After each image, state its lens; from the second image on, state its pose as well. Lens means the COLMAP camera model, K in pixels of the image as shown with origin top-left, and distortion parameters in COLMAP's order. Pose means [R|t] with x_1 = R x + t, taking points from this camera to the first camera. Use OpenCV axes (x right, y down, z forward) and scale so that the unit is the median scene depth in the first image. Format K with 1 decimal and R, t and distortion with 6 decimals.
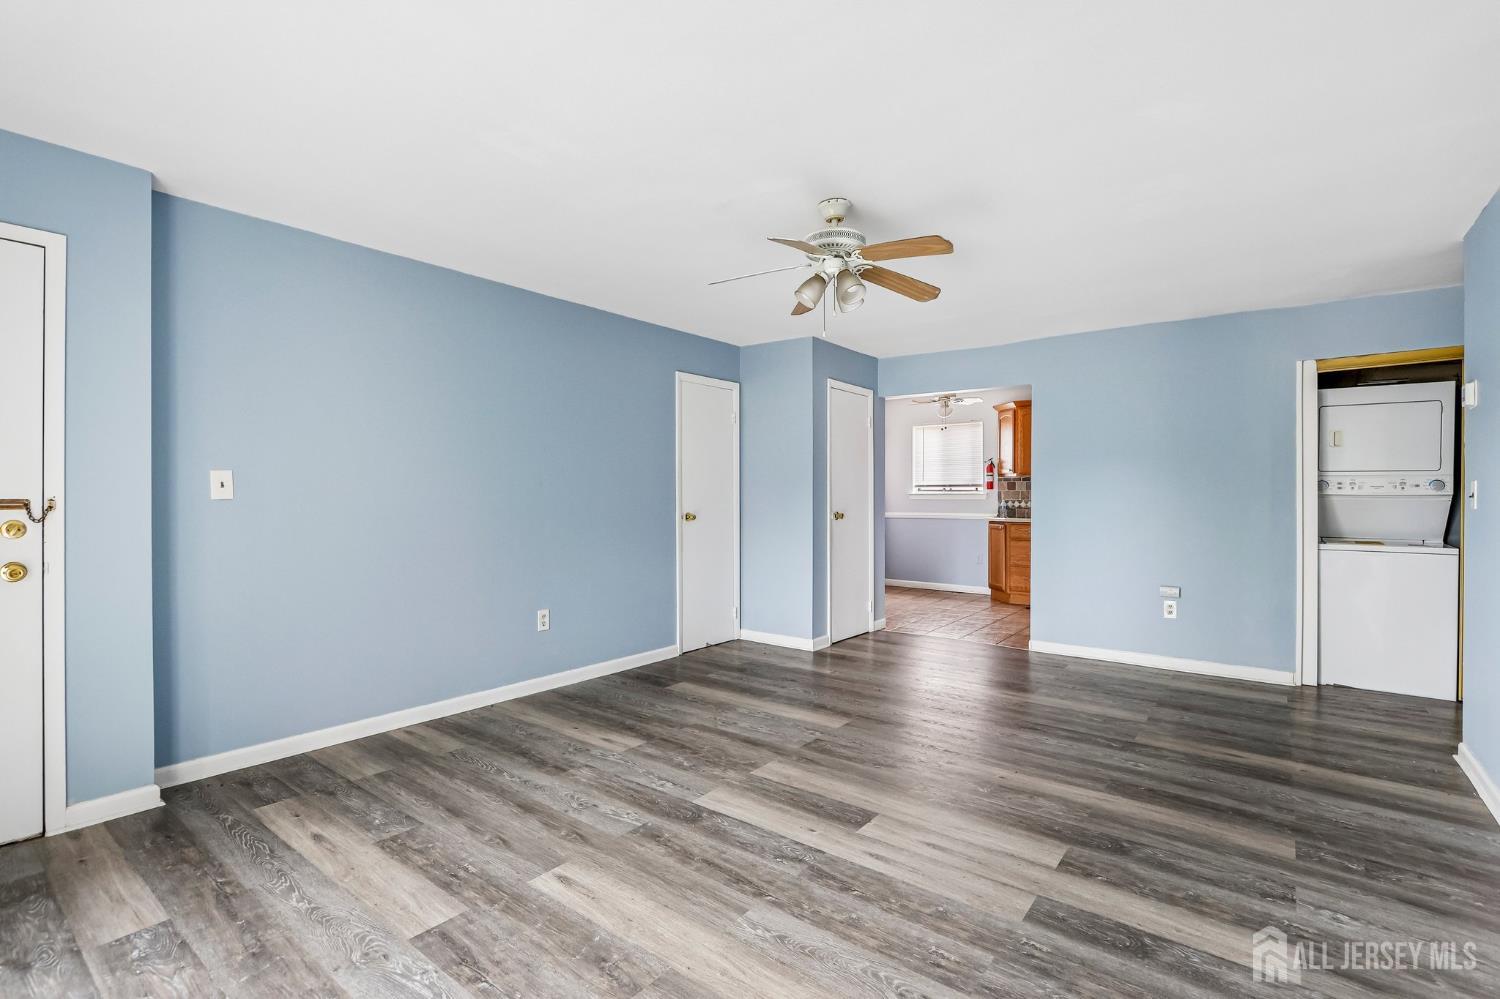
lens RADIAL K [[690.0, 0, 744.0], [0, 690.0, 500.6], [0, 0, 1]] dist [-0.016187, 0.001369]
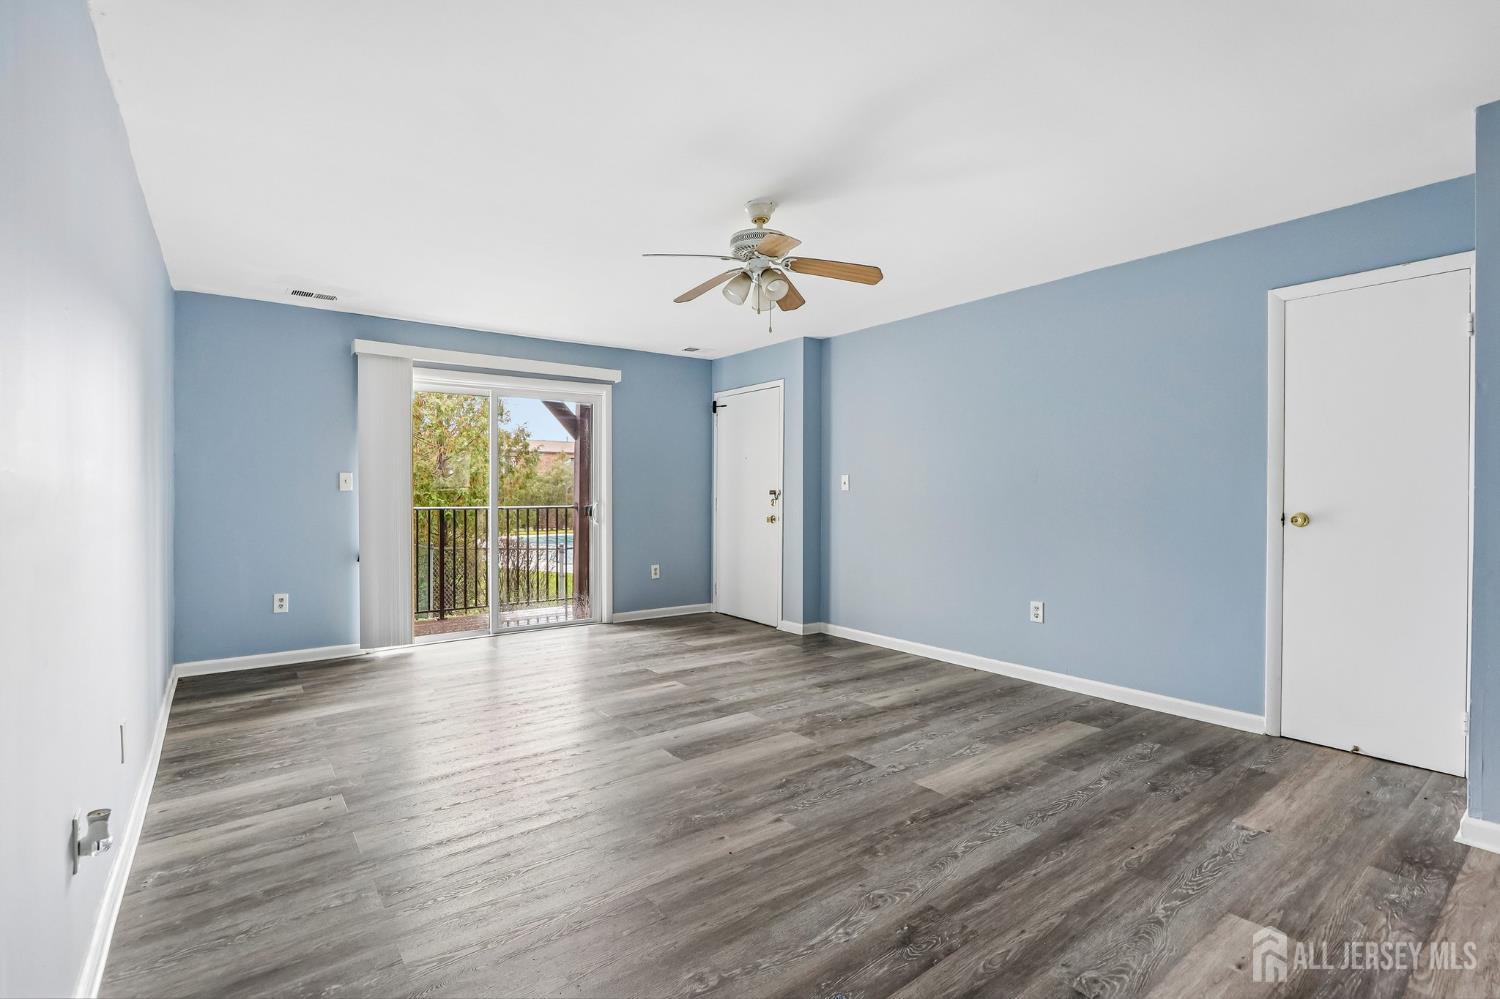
lens RADIAL K [[690.0, 0, 744.0], [0, 690.0, 500.6], [0, 0, 1]] dist [-0.016187, 0.001369]
pose [[-0.252544, 0.009523, -0.967539, 1.069932], [-0.004804, 0.999927, 0.011096, 0.004501], [0.967574, 0.007450, -0.252480, 1.155771]]
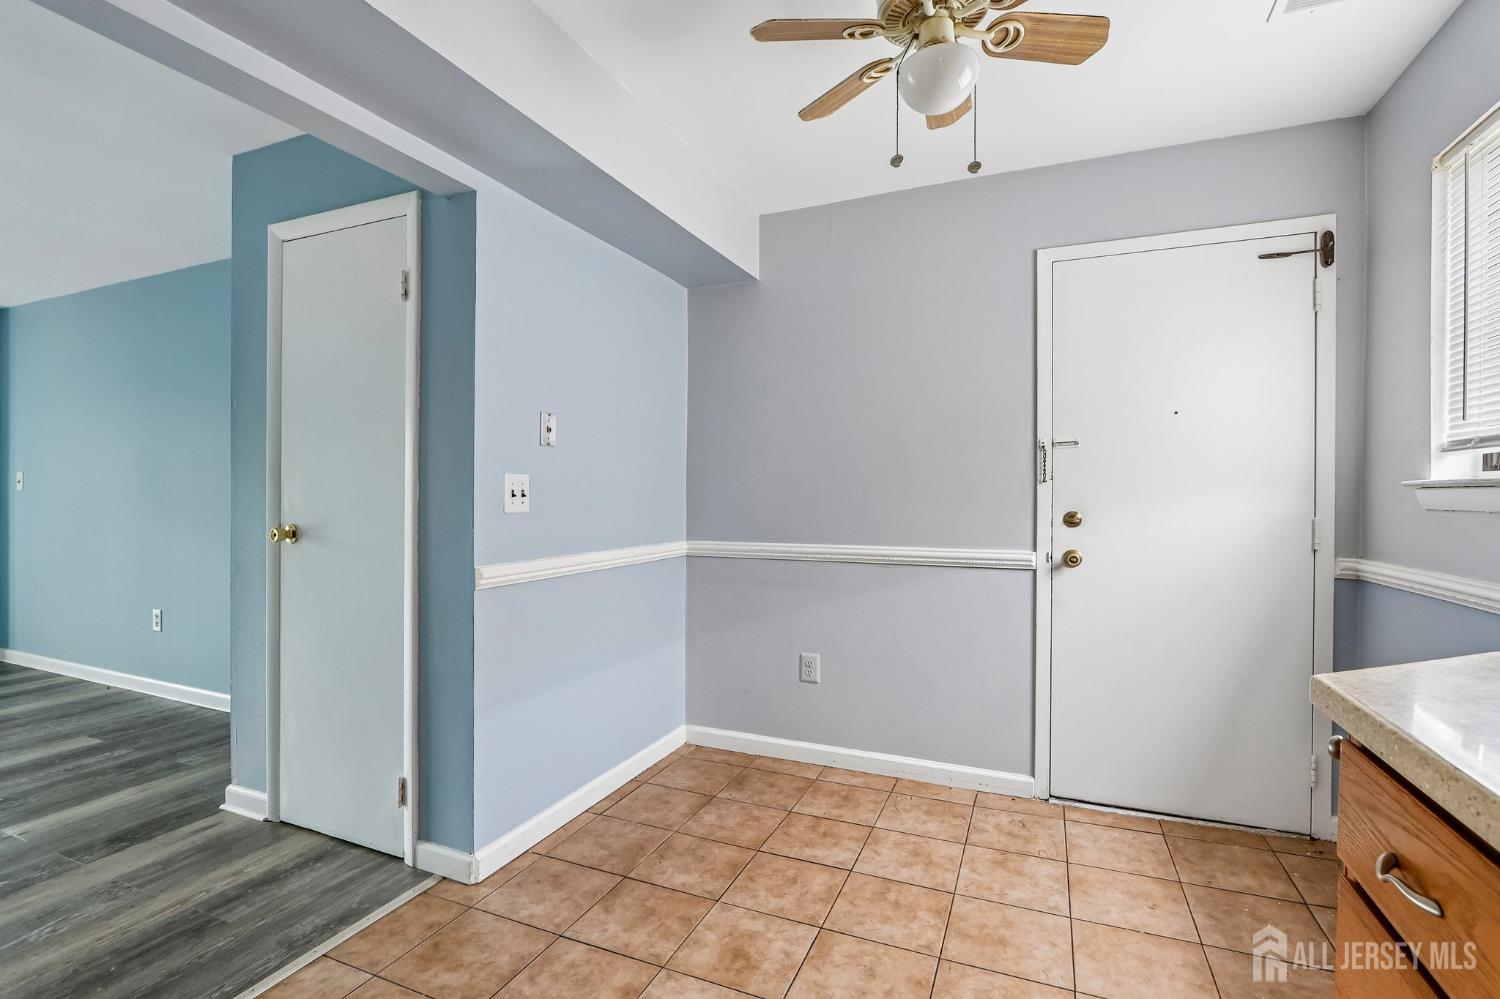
lens RADIAL K [[694.6, 0, 750.0], [0, 694.6, 499.5], [0, 0, 1]] dist [-0.011979, -0.000240]
pose [[0.261828, 0.008302, -0.965079, 1.139180], [-0.010053, 0.999932, 0.005874, -0.007462], [0.965062, 0.008164, 0.261894, 2.111152]]
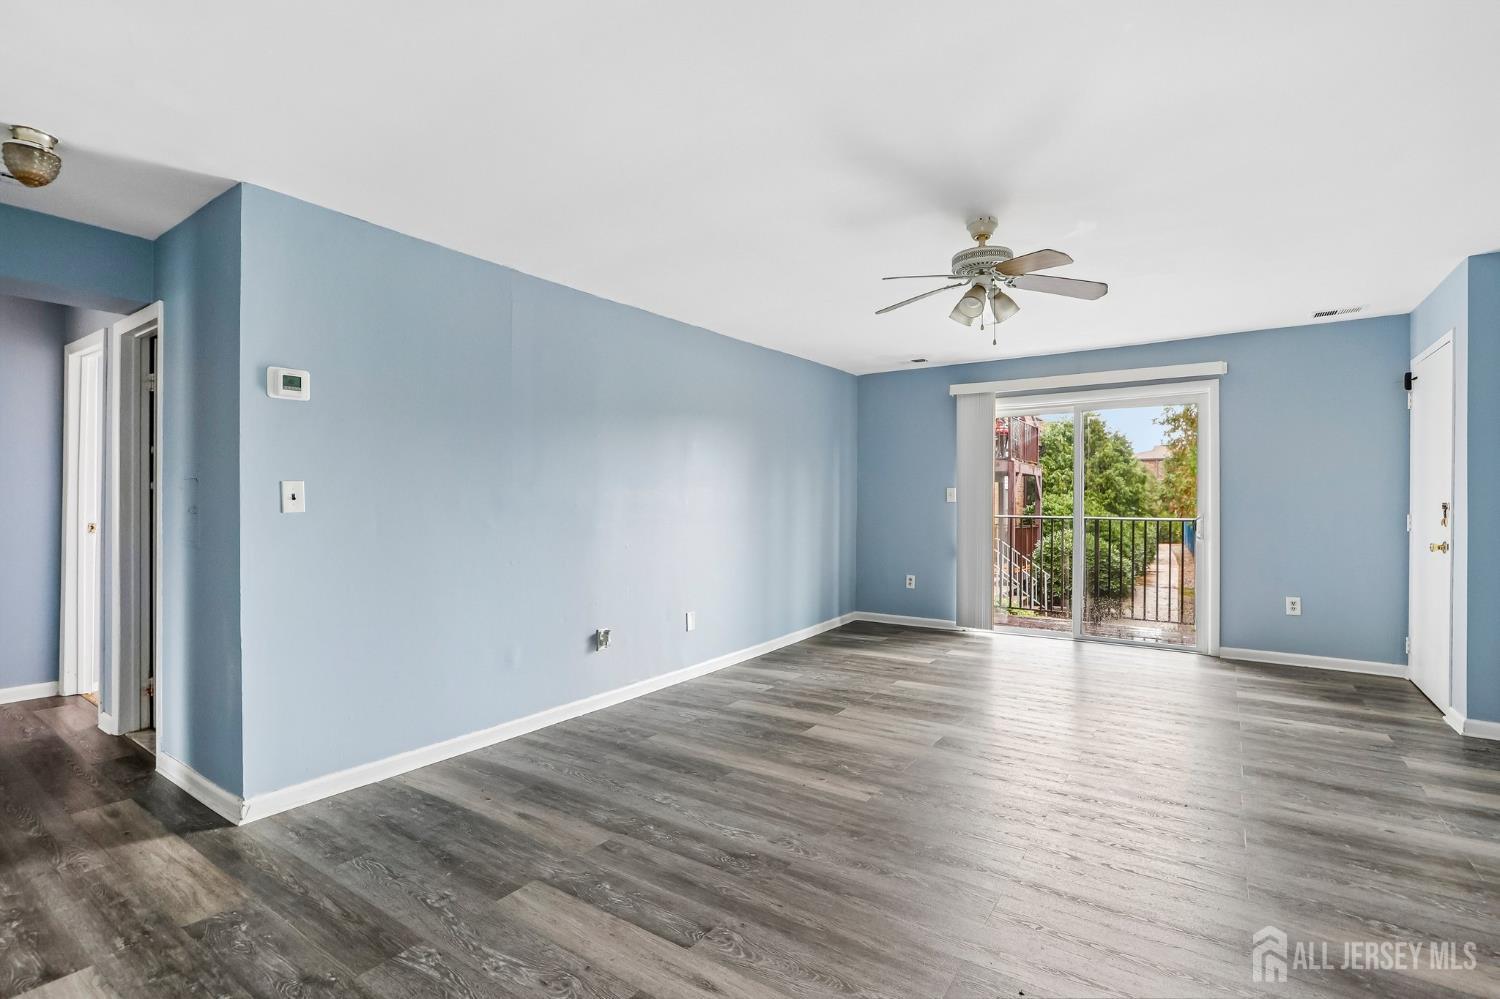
lens RADIAL K [[694.6, 0, 750.0], [0, 694.6, 499.5], [0, 0, 1]] dist [-0.011979, -0.000240]
pose [[-0.997963, -0.002278, -0.063748, 0.515918], [-0.002477, 0.999992, 0.003041, -0.008500], [0.063741, 0.003193, -0.997961, 1.895019]]
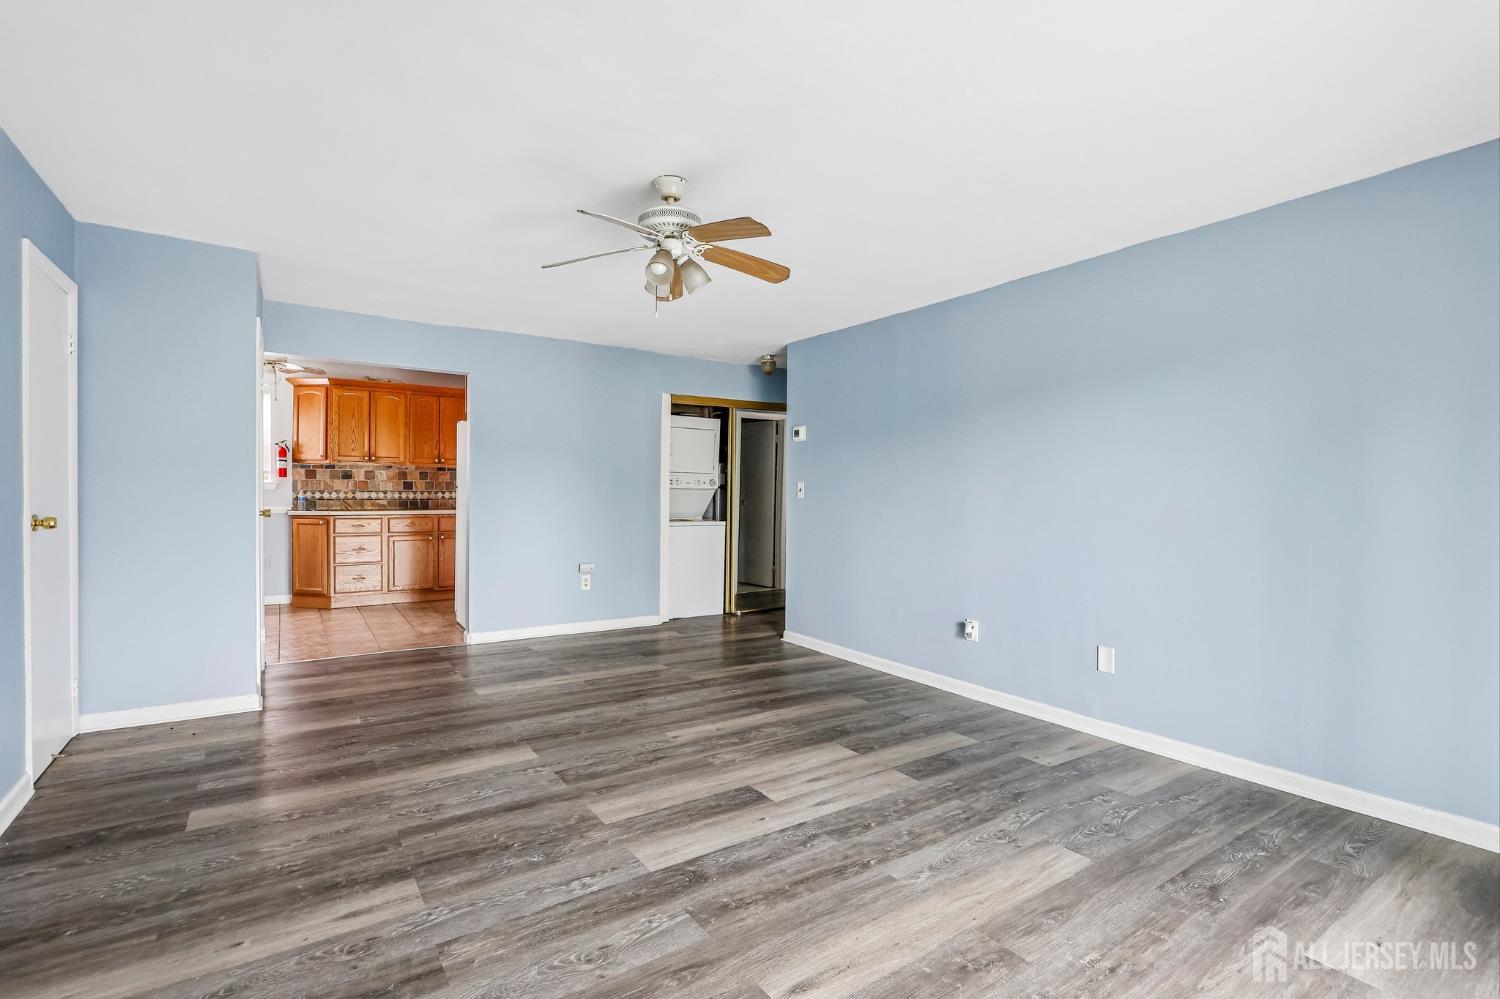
lens RADIAL K [[690.0, 0, 744.0], [0, 690.0, 500.6], [0, 0, 1]] dist [-0.016187, 0.001369]
pose [[0.305399, -0.010757, 0.952164, -0.690189], [-0.004664, 0.999907, 0.012792, -0.003553], [-0.952213, -0.008348, 0.305320, 0.568286]]
